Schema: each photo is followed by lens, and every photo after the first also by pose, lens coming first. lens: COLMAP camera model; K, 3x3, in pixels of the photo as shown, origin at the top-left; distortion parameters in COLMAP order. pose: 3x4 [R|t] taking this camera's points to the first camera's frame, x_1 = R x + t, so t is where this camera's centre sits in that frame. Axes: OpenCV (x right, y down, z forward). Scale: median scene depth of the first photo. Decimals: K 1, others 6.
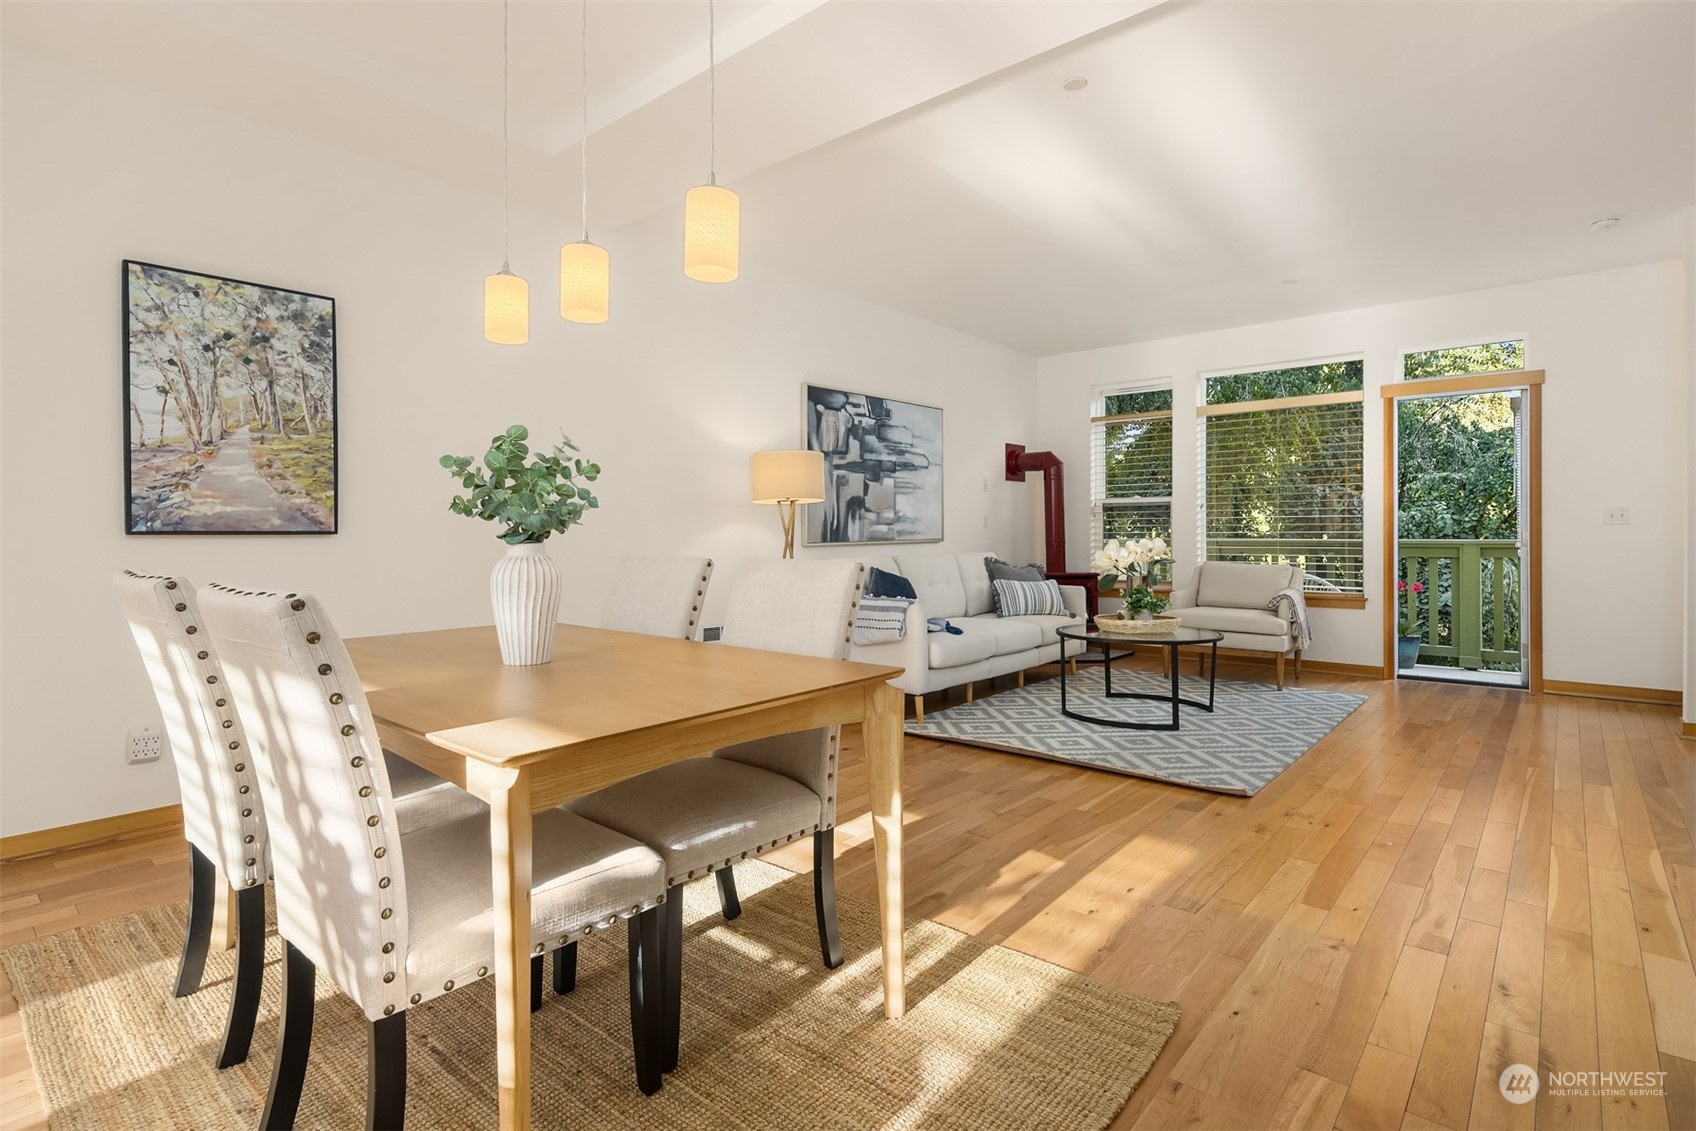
lens RADIAL K [[833.0, 0, 848.6], [0, 833.0, 543.8], [0, 0, 1]] dist [0.000377, -0.000196]
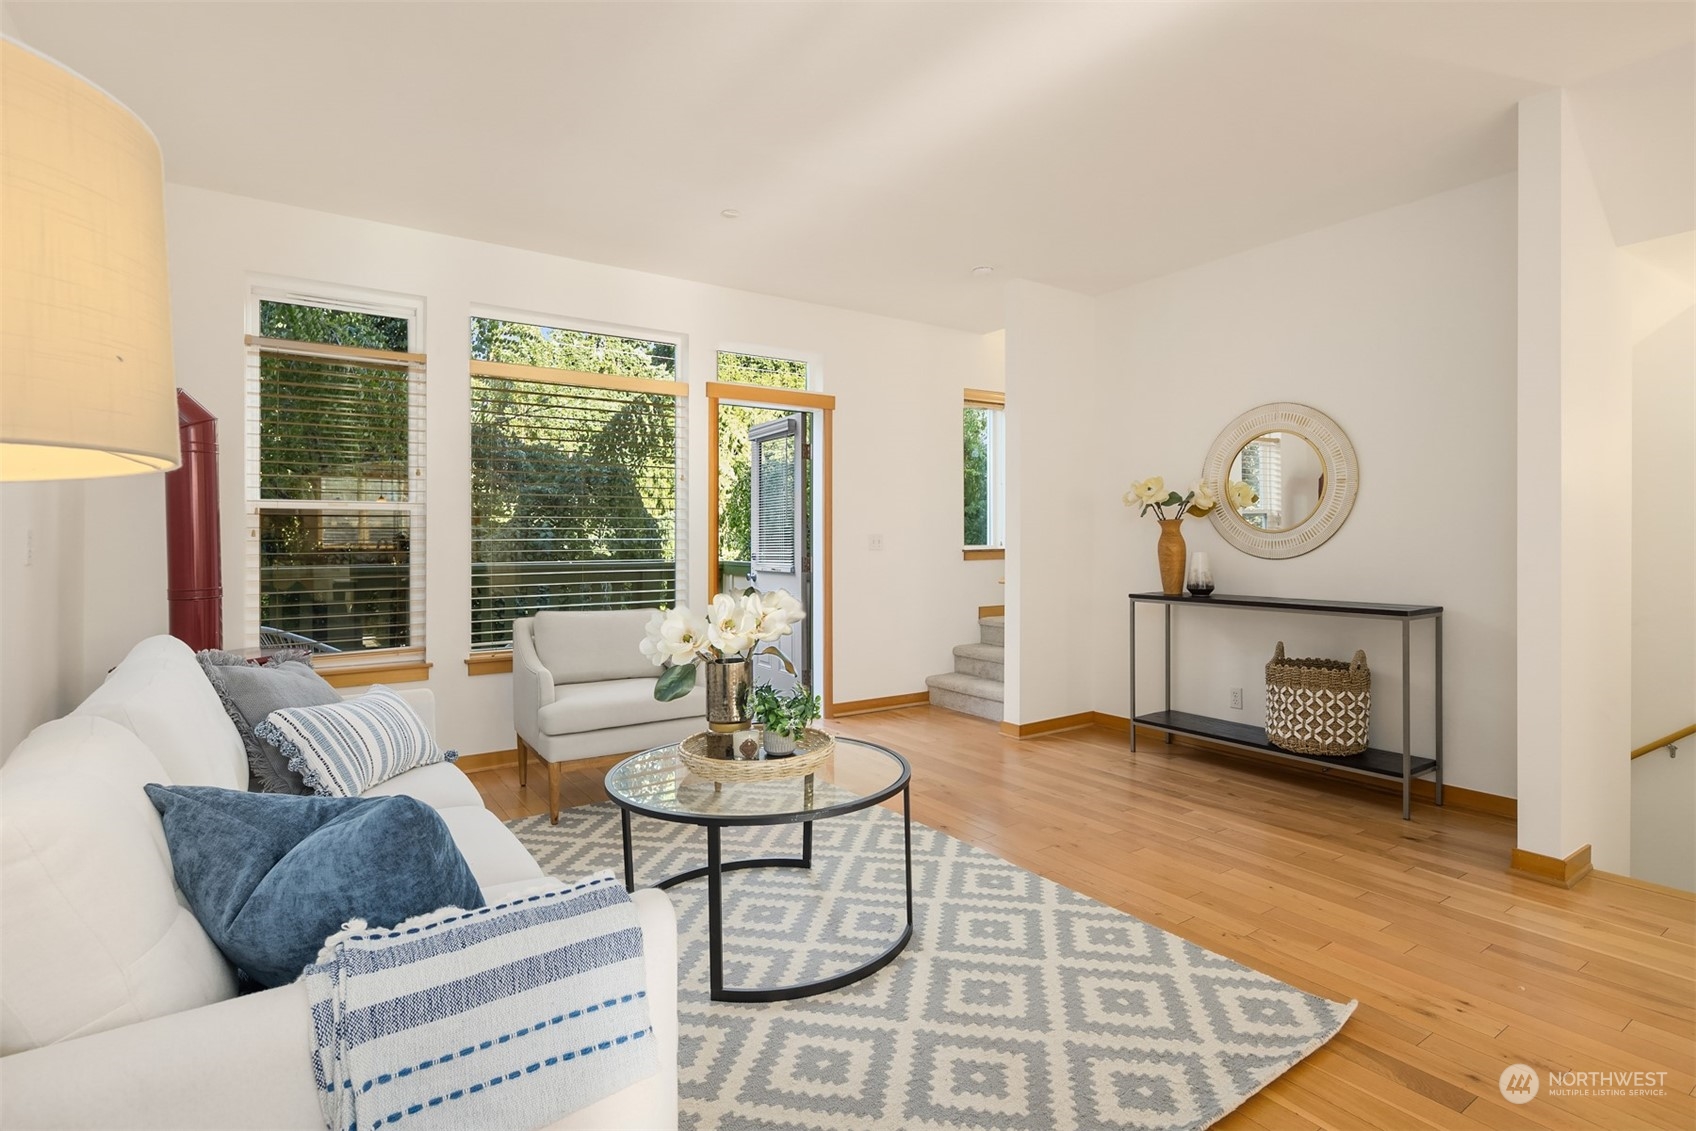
lens RADIAL K [[833.0, 0, 848.6], [0, 833.0, 543.8], [0, 0, 1]] dist [0.000377, -0.000196]
pose [[0.249749, -0.008011, 0.968277, -0.128266], [0.014190, 0.999889, 0.004613, -0.032421], [-0.968207, 0.012588, 0.249835, 0.689697]]
